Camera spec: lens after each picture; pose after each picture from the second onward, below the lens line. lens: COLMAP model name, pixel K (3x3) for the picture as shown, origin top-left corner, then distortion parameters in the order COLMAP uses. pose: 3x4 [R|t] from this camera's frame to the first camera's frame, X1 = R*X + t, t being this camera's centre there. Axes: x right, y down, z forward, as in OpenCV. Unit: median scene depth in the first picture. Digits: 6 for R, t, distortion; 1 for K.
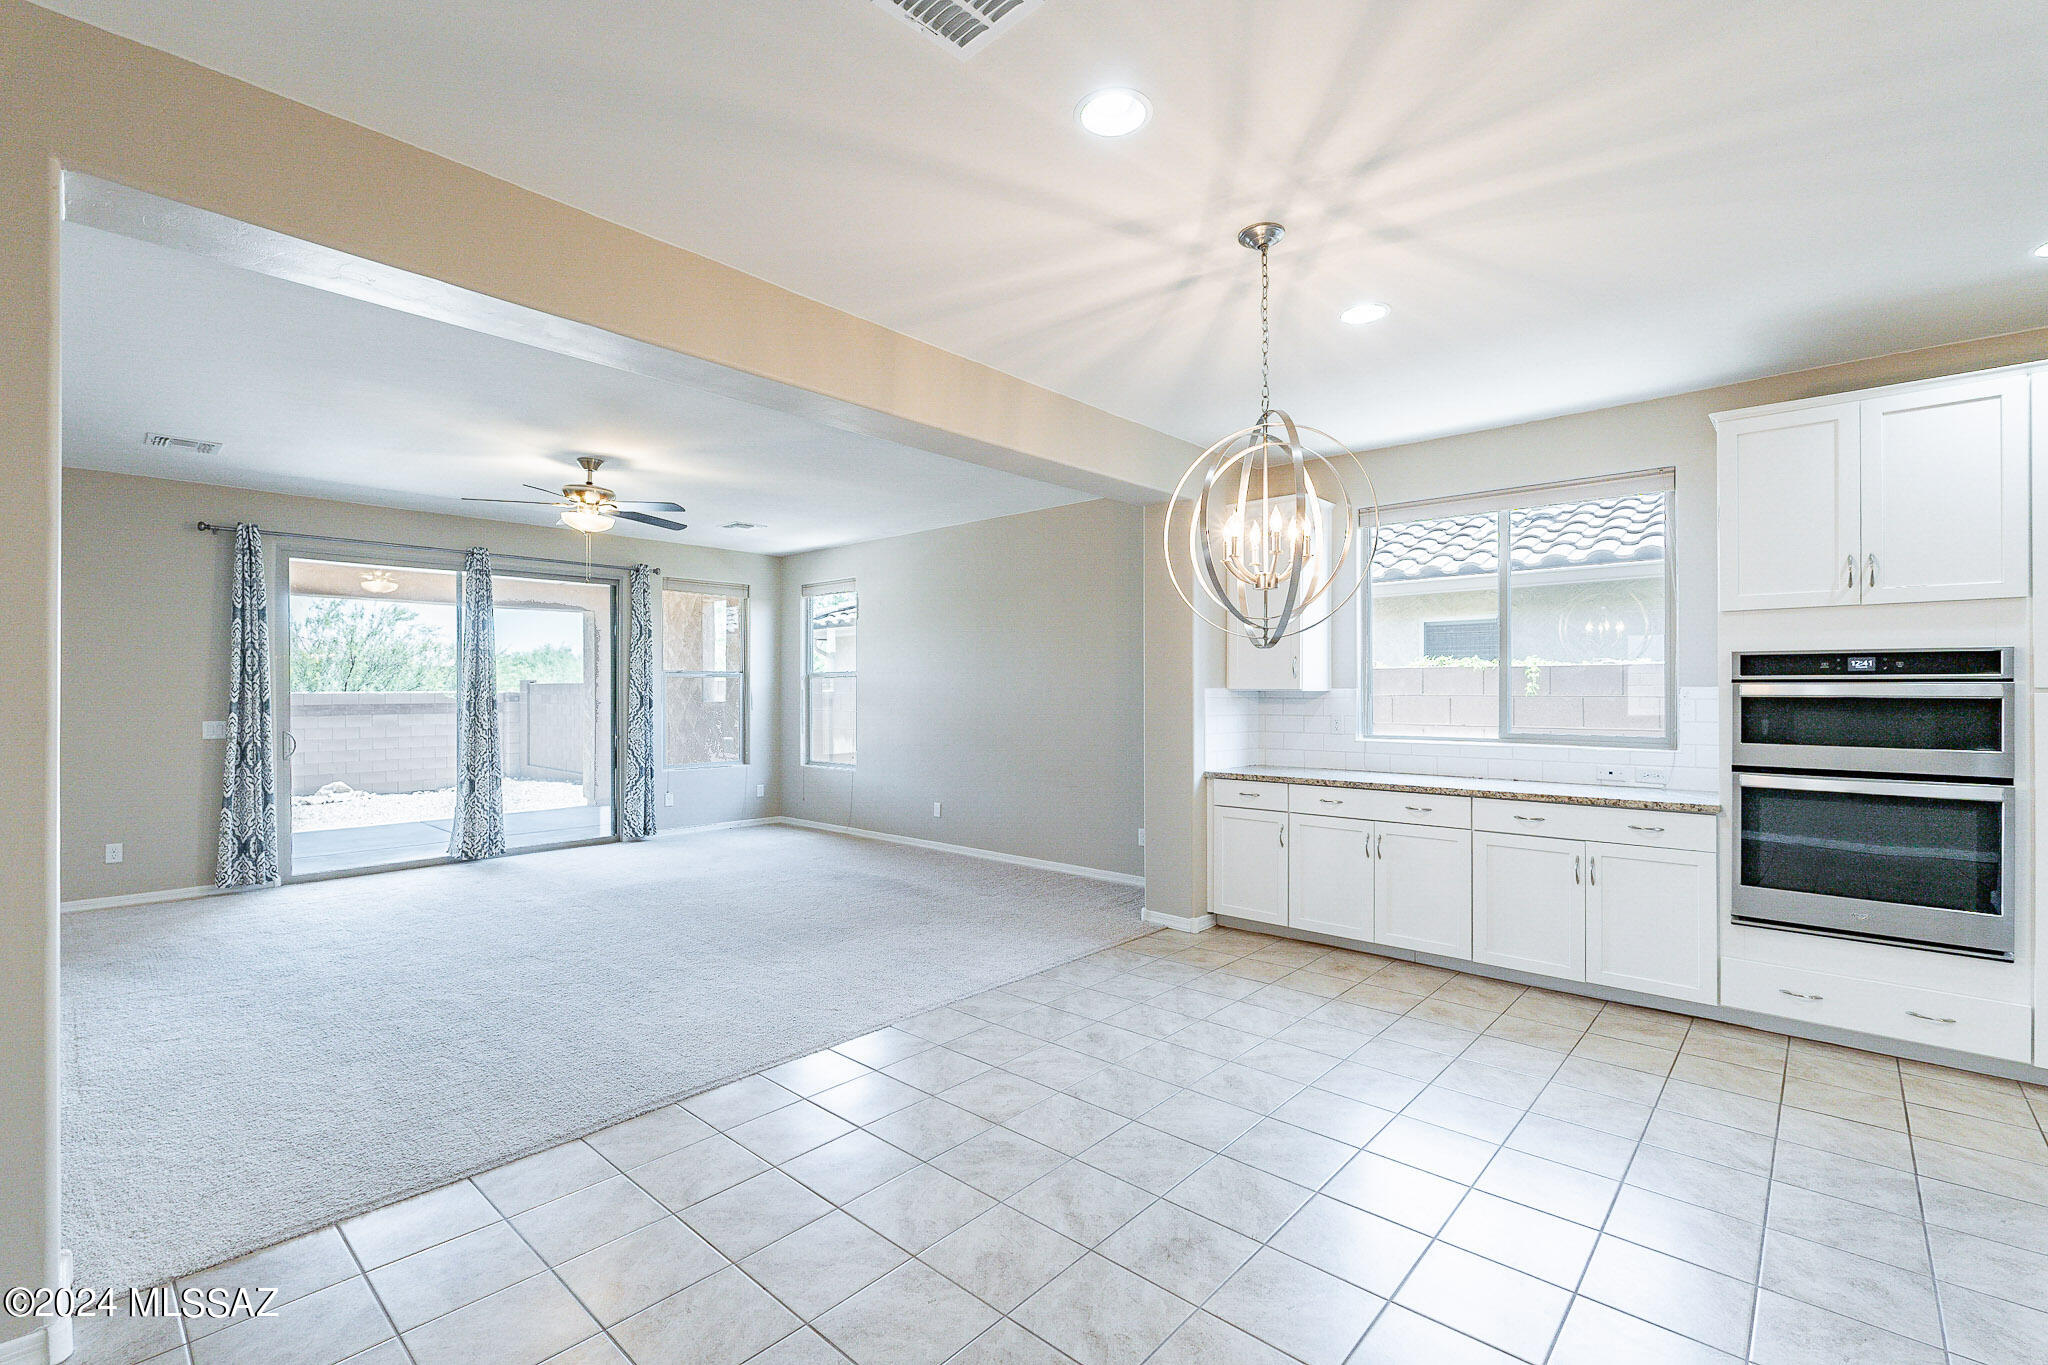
lens RADIAL K [[893.9, 0, 1016.4], [0, 893.9, 686.7], [0, 0, 1]] dist [-0.002459, 0.000364]
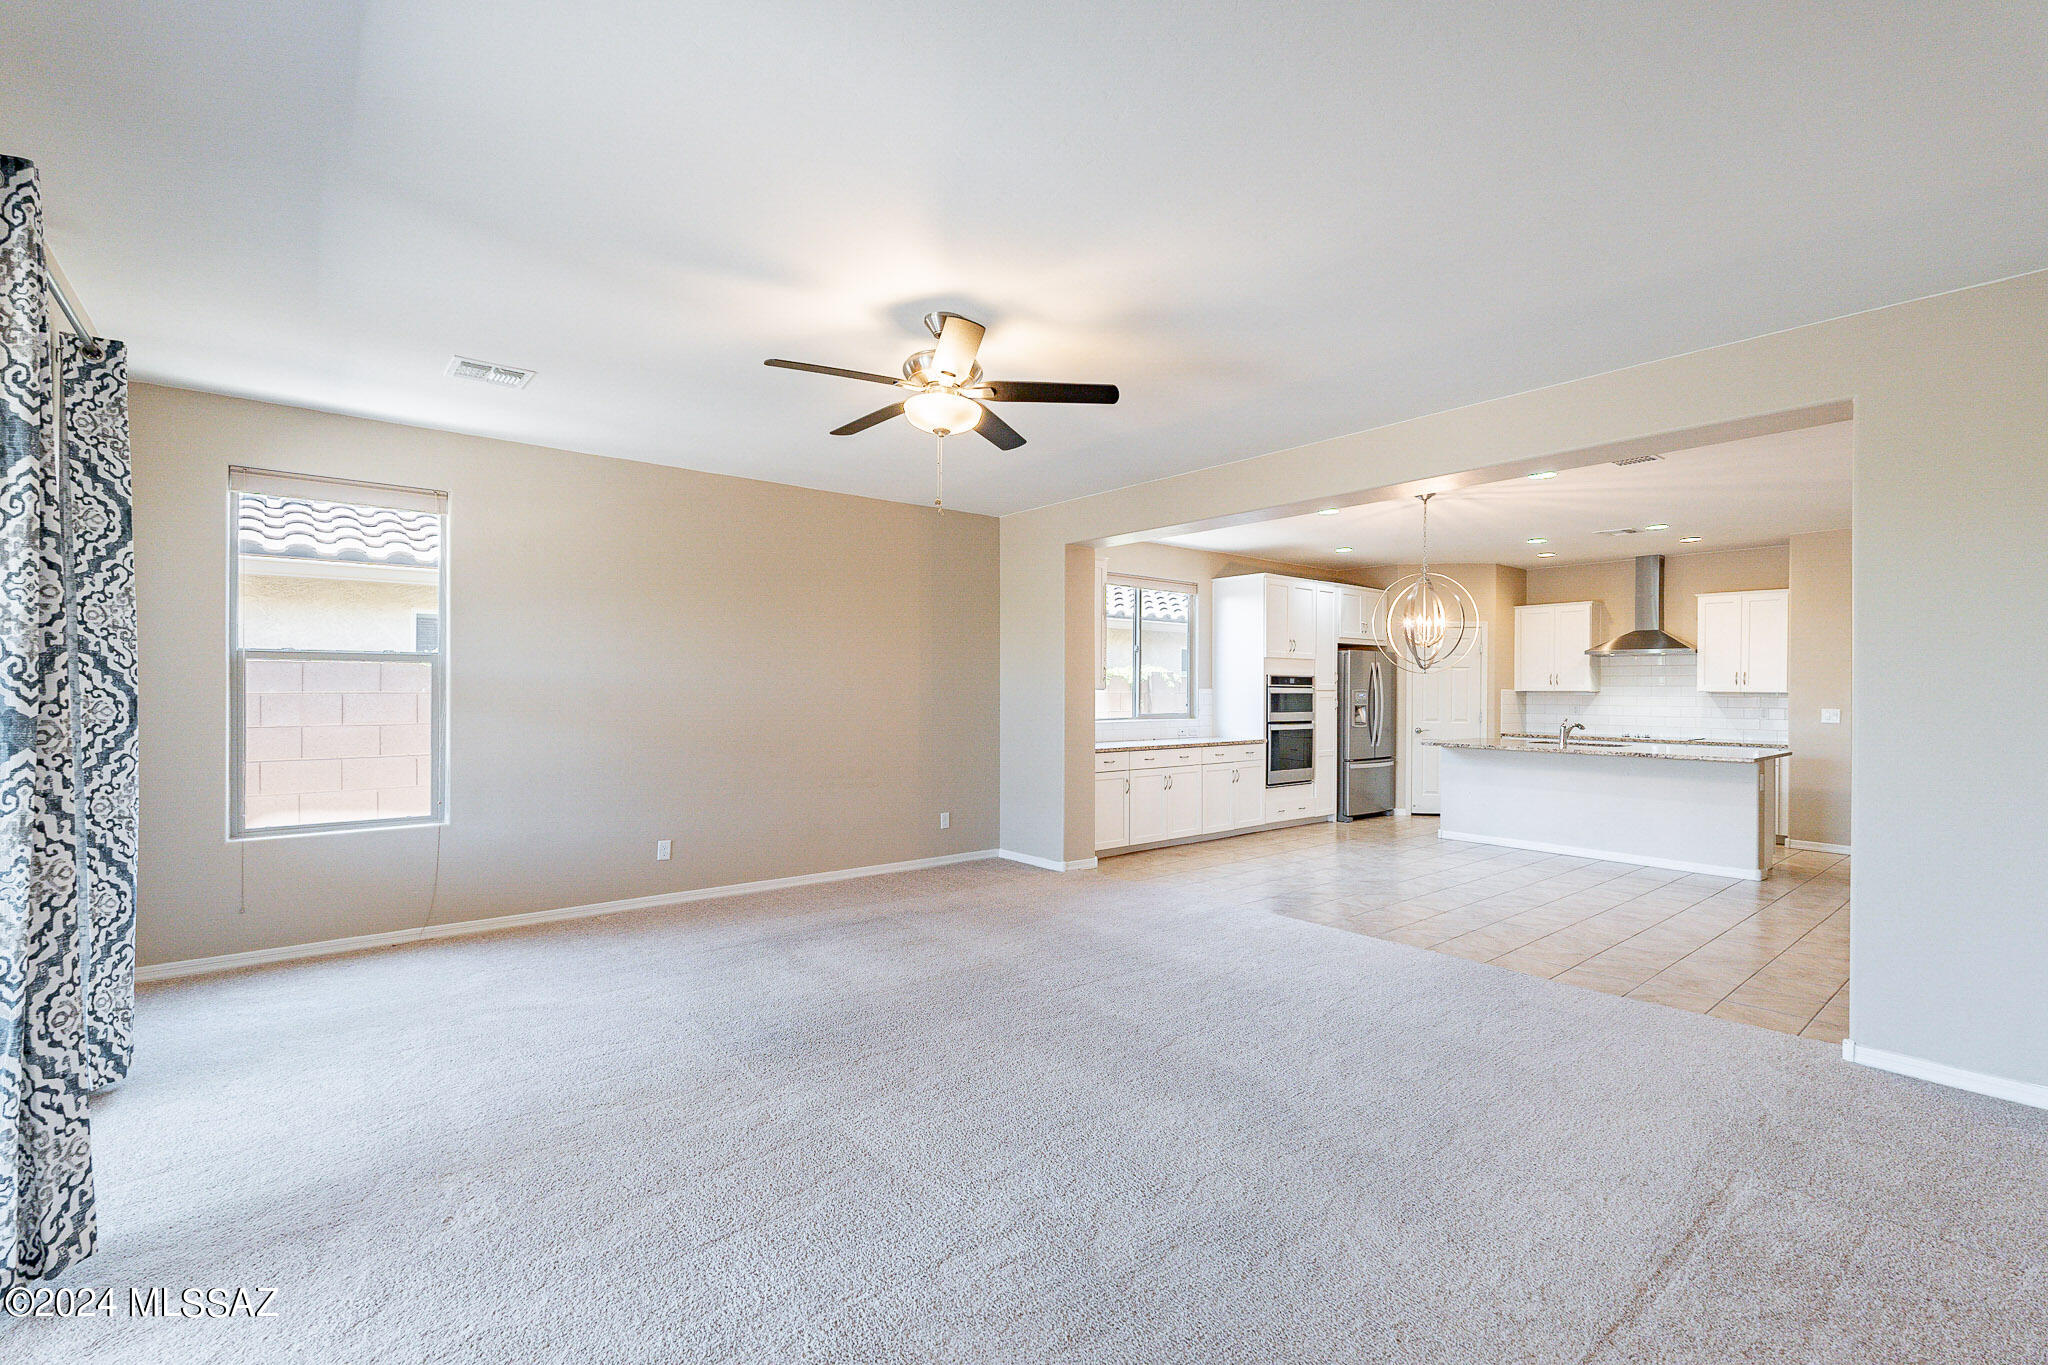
lens RADIAL K [[893.9, 0, 1008.1], [0, 893.9, 690.0], [0, 0, 1]] dist [-0.002459, 0.000364]
pose [[0.150876, 0.005827, 0.988536, -1.308567], [-0.005898, 0.999970, -0.004995, 0.014492], [-0.988535, -0.005077, 0.150905, 1.040683]]
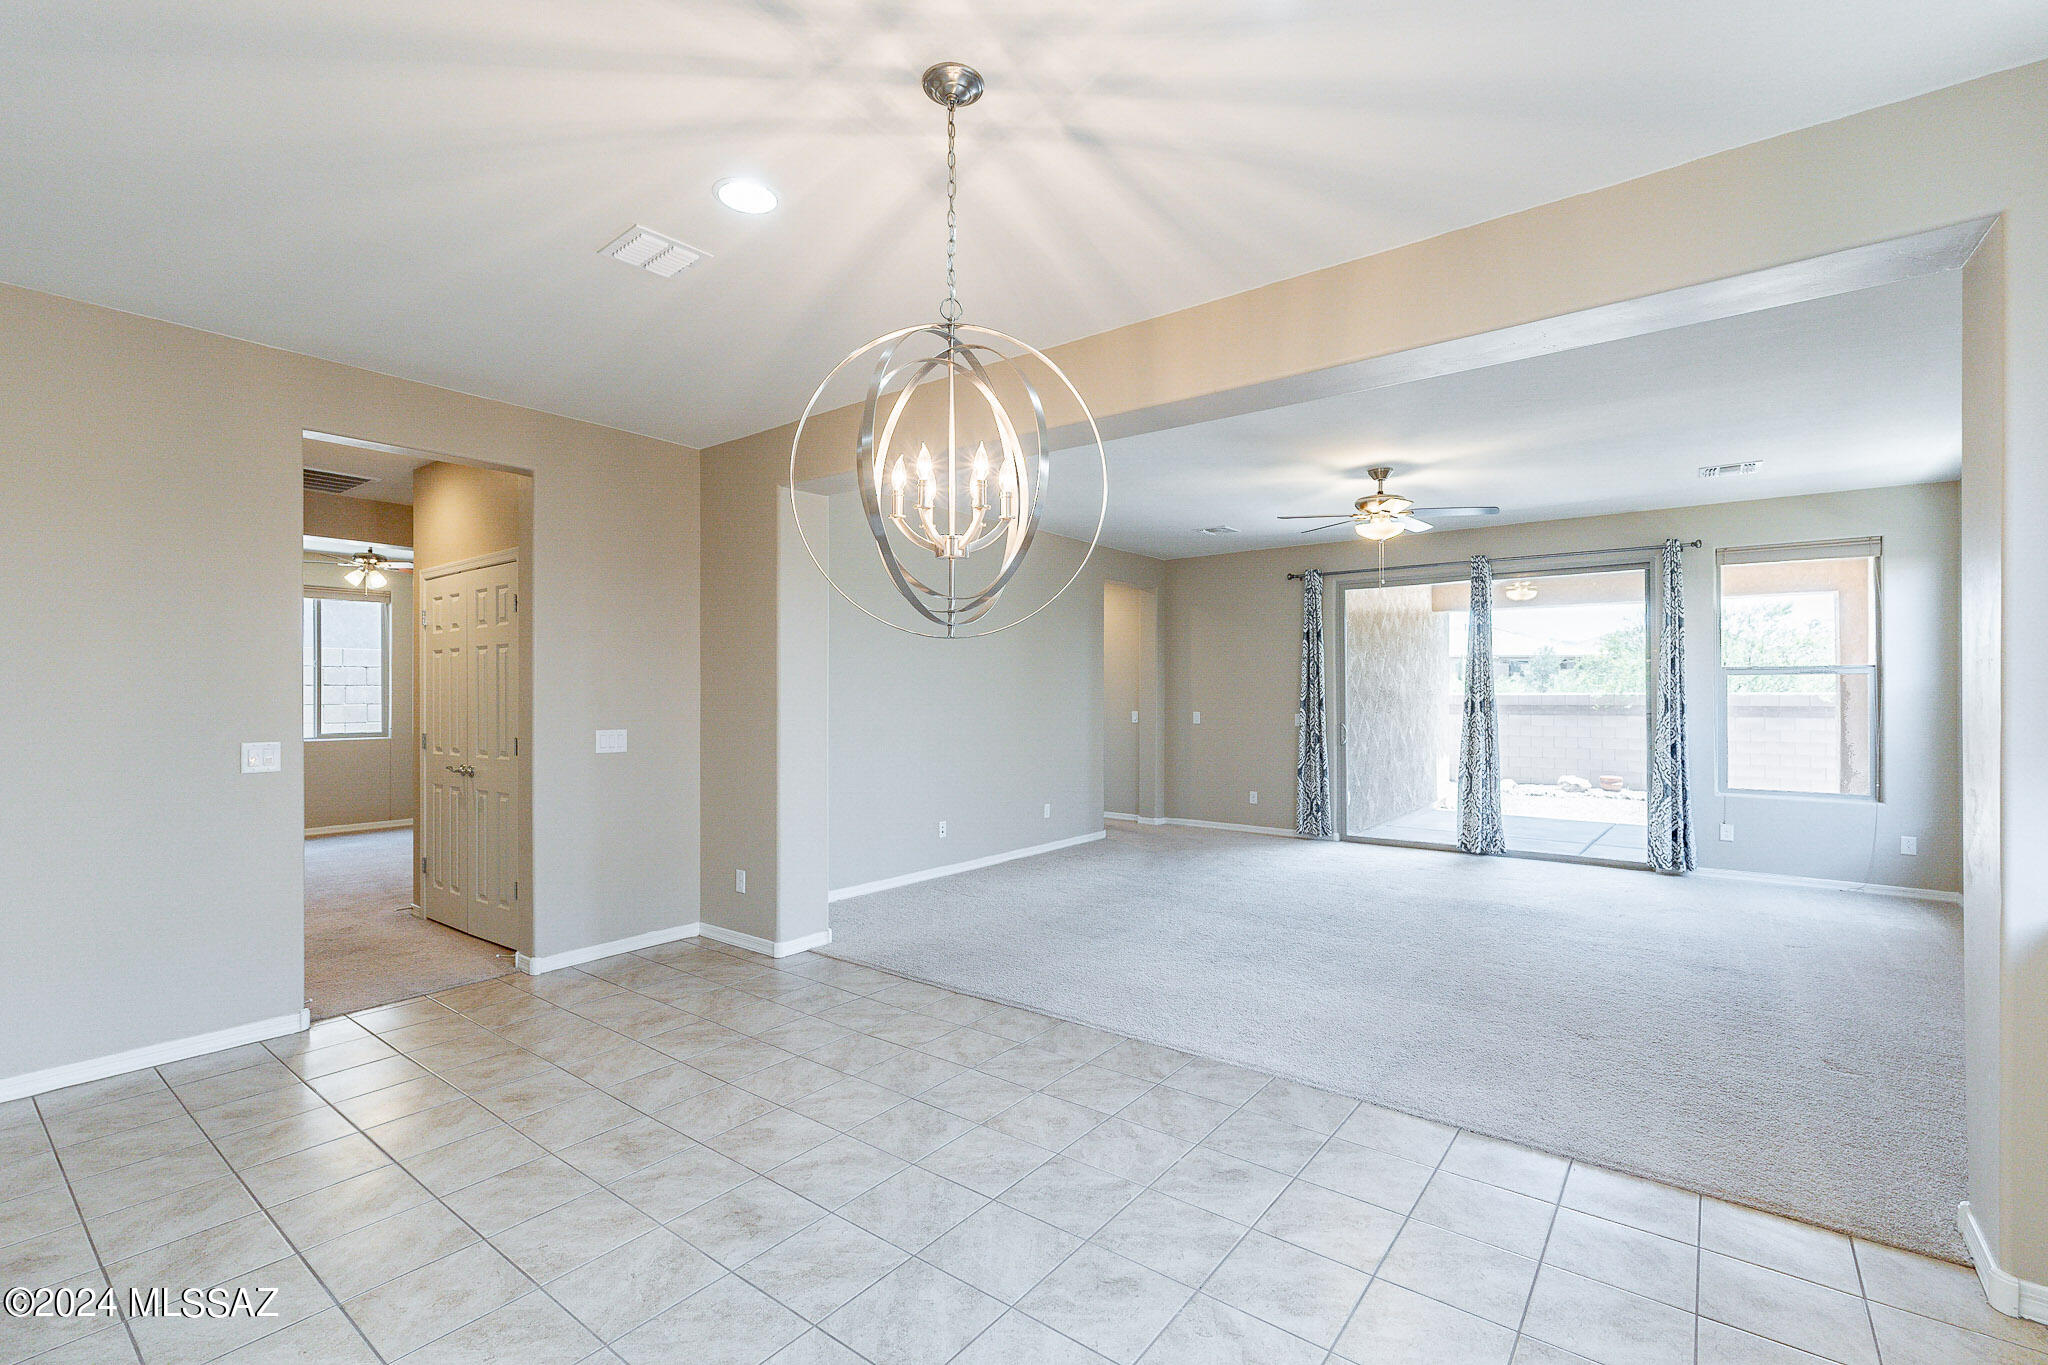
lens RADIAL K [[893.9, 0, 1031.7], [0, 893.9, 689.4], [0, 0, 1]] dist [-0.002459, 0.000364]
pose [[0.092399, -0.001427, -0.995721, 0.619982], [0.004388, 0.999990, -0.001026, -0.000570], [0.995712, -0.004274, 0.092404, 0.603806]]
